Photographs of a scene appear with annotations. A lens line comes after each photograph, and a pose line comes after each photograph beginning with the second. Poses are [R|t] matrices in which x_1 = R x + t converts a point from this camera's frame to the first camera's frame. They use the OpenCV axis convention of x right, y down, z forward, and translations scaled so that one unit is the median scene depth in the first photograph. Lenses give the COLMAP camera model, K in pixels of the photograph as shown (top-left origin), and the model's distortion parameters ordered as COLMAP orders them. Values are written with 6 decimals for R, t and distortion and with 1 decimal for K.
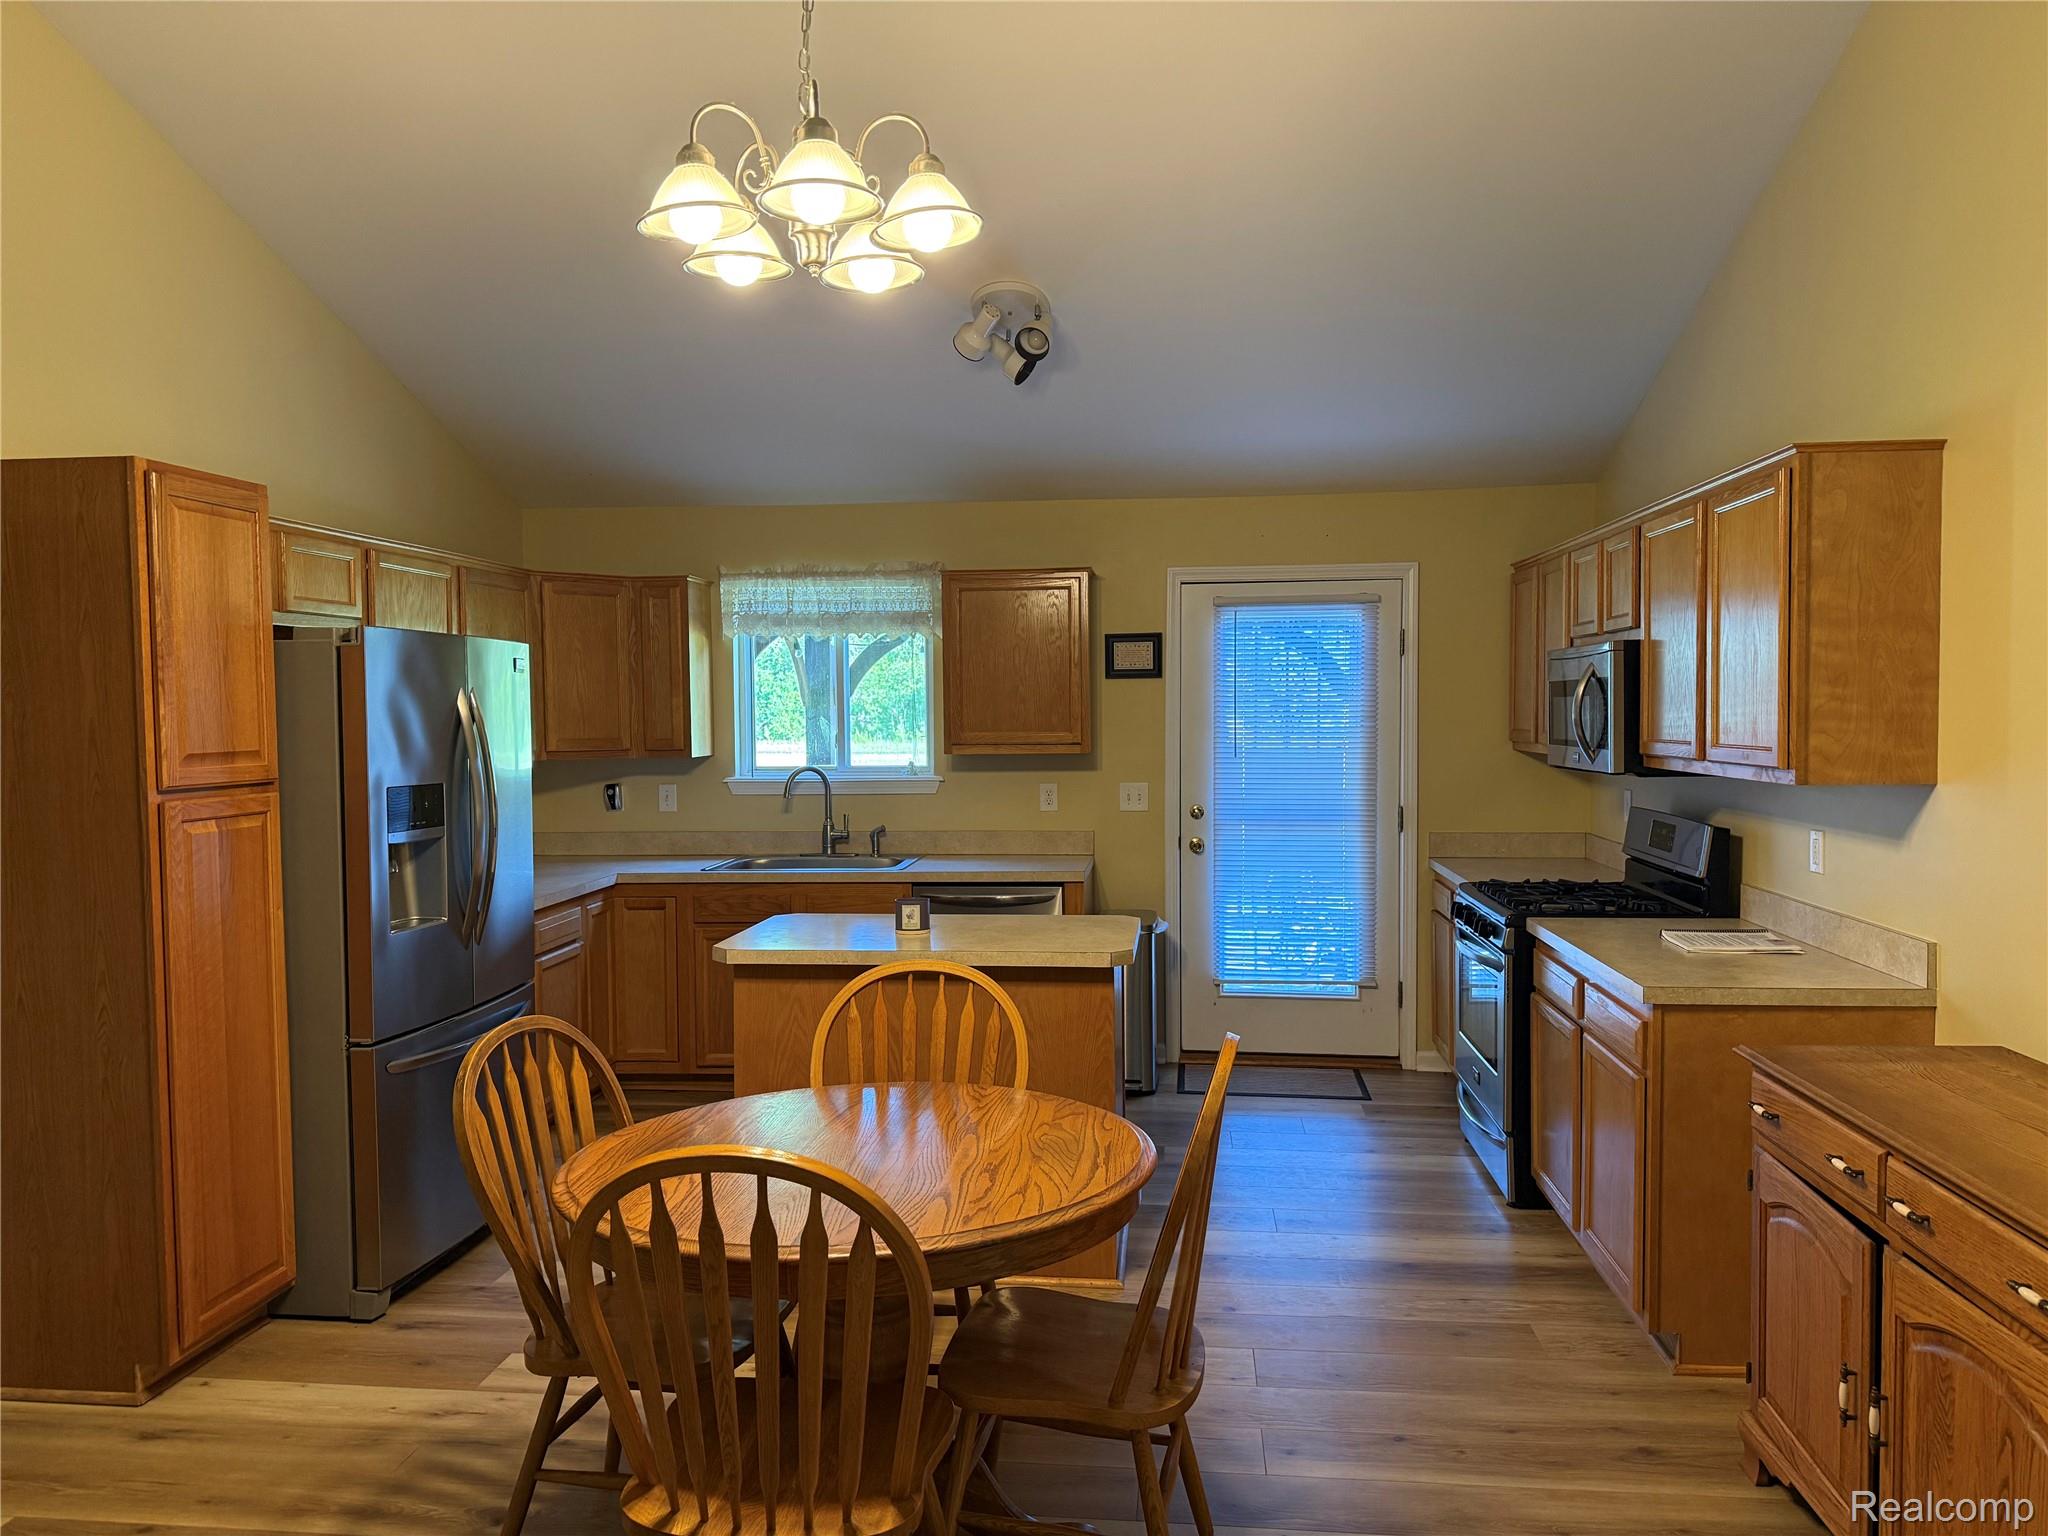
lens RADIAL K [[1436.3, 0, 1015.3], [0, 1436.3, 767.2], [0, 0, 1]] dist [0.038004, -0.009833]
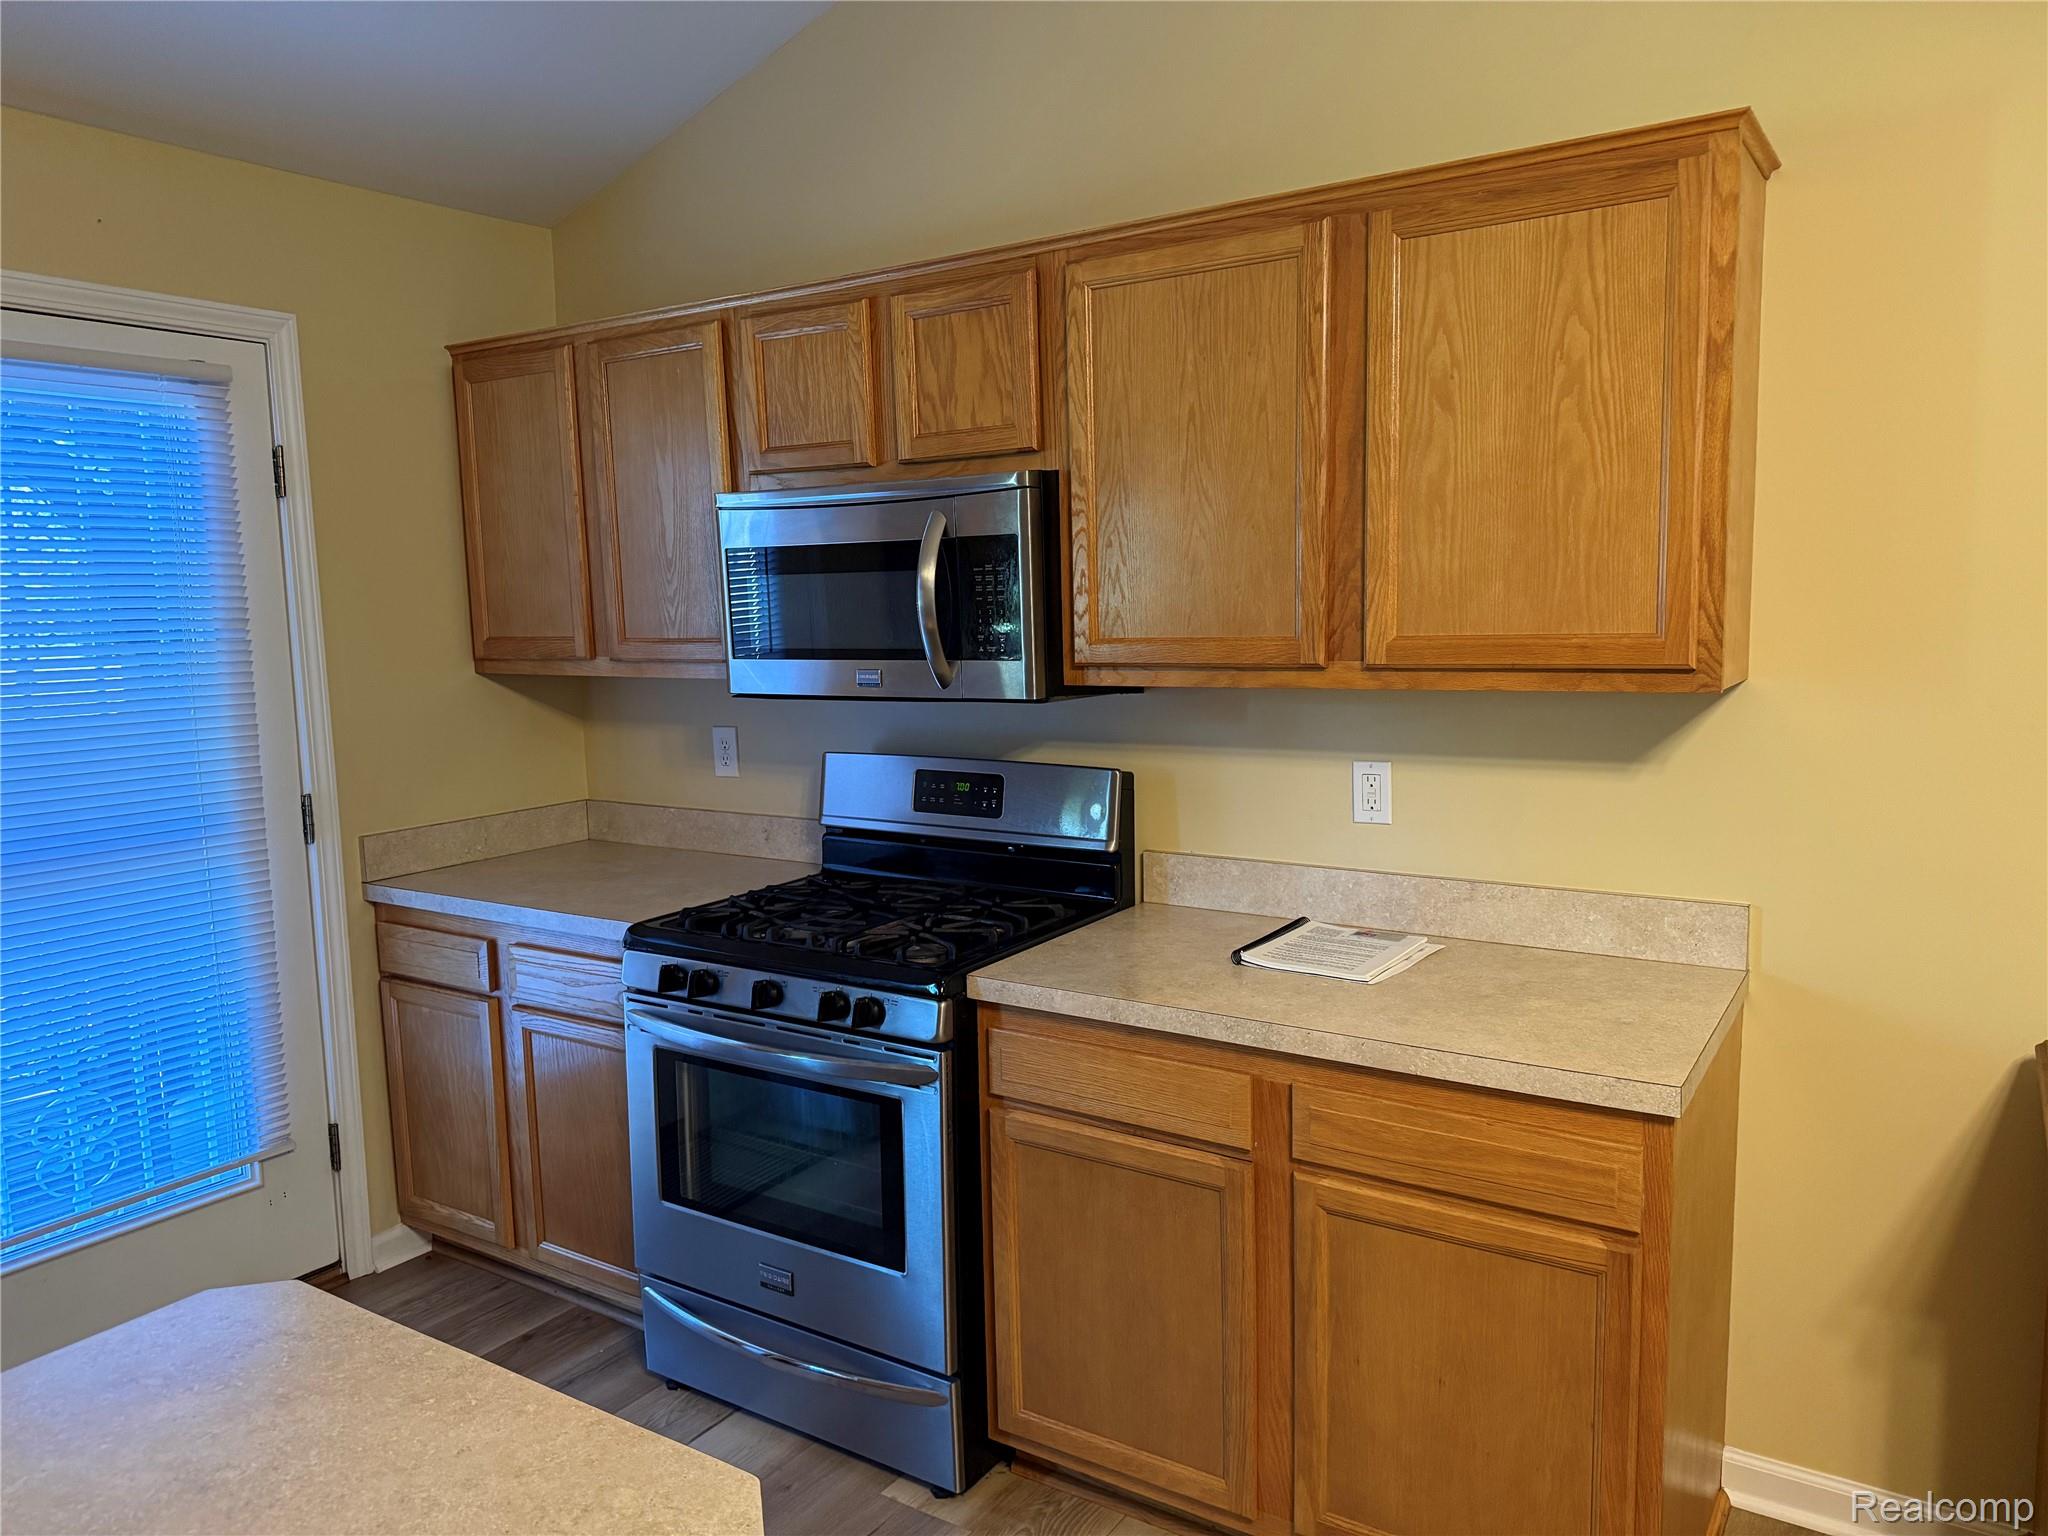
lens RADIAL K [[1436.3, 0, 1031.9], [0, 1436.3, 762.4], [0, 0, 1]] dist [0.038004, -0.009833]
pose [[0.447156, -0.110775, 0.887570, -0.084892], [0.058250, 0.993801, 0.094688, -0.020644], [-0.892558, 0.009360, 0.450836, 0.598478]]
